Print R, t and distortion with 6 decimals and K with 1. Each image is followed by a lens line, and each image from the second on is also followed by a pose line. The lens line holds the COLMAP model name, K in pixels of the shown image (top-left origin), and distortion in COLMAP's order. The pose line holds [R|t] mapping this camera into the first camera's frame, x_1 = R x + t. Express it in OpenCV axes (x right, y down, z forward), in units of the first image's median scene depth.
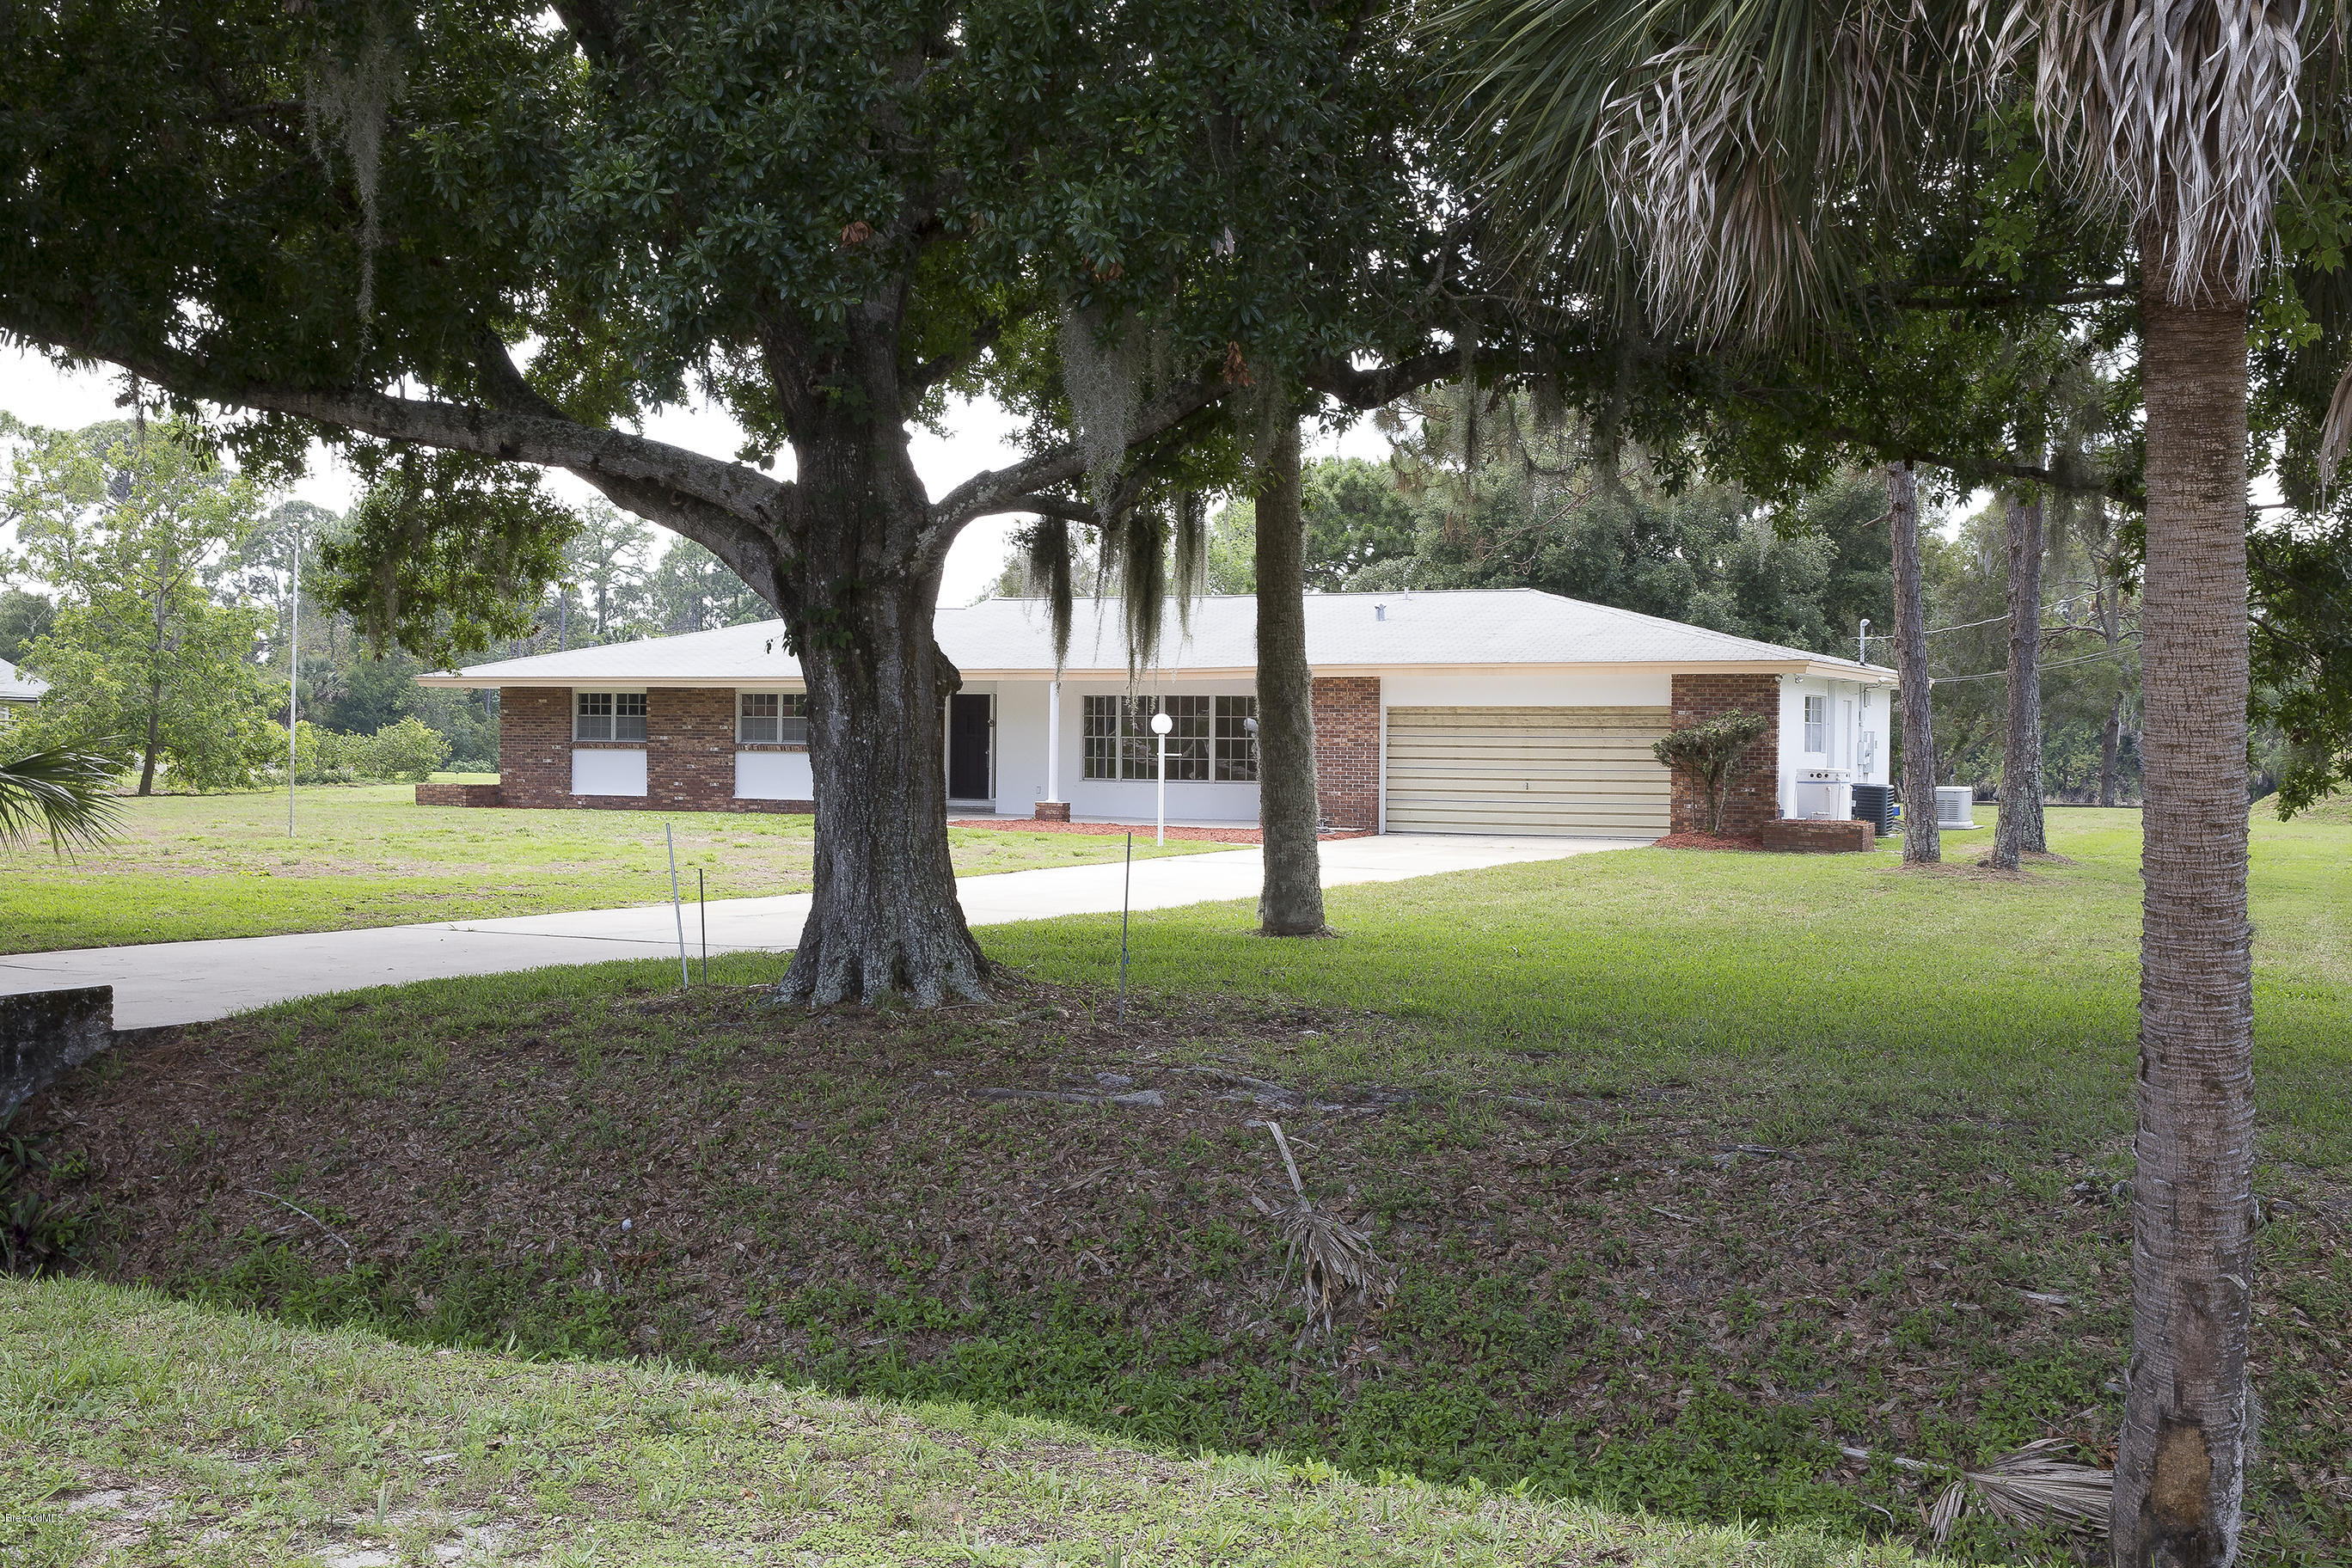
lens RADIAL K [[2194.7, 0, 1176.0], [0, 2194.7, 784.0], [0, 0, 1]] dist [0.012436, 0.000929]
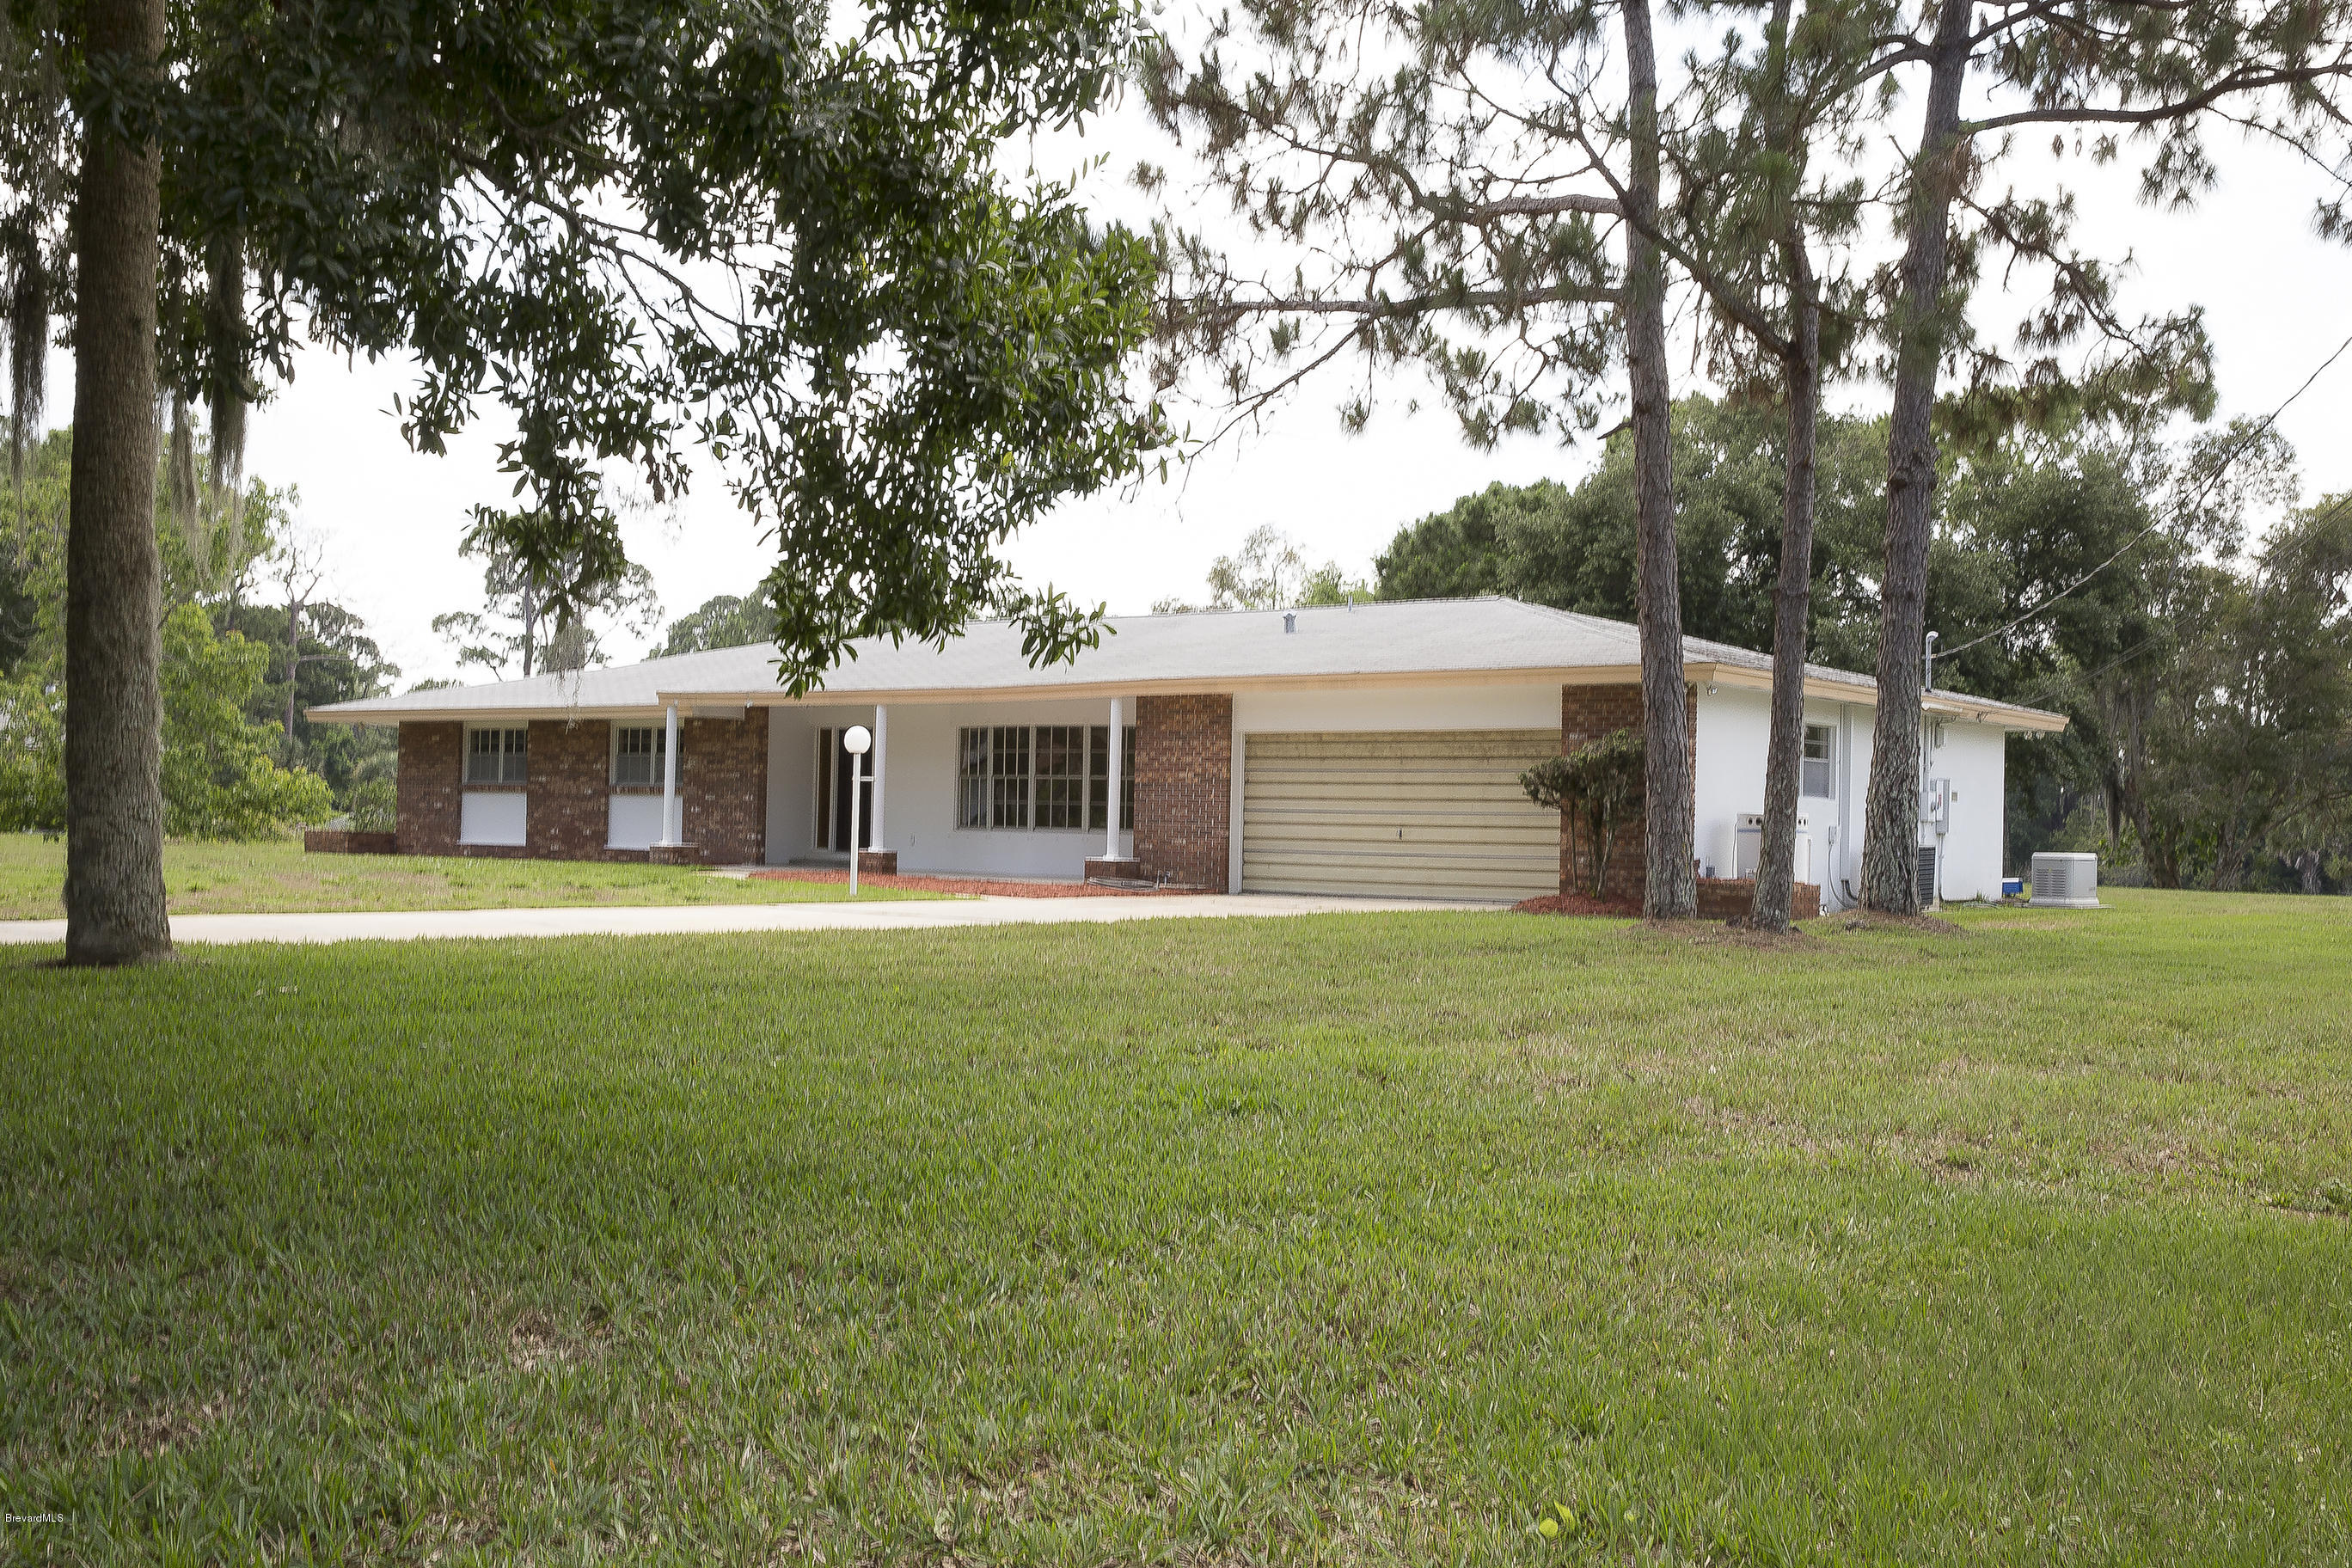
lens RADIAL K [[2194.7, 0, 1176.0], [0, 2194.7, 784.0], [0, 0, 1]] dist [0.012436, 0.000929]
pose [[0.983617, 0.006018, -0.180168, 0.215465], [-0.012847, 0.999241, -0.036764, 0.012557], [0.179810, 0.038476, 0.982949, 0.215678]]
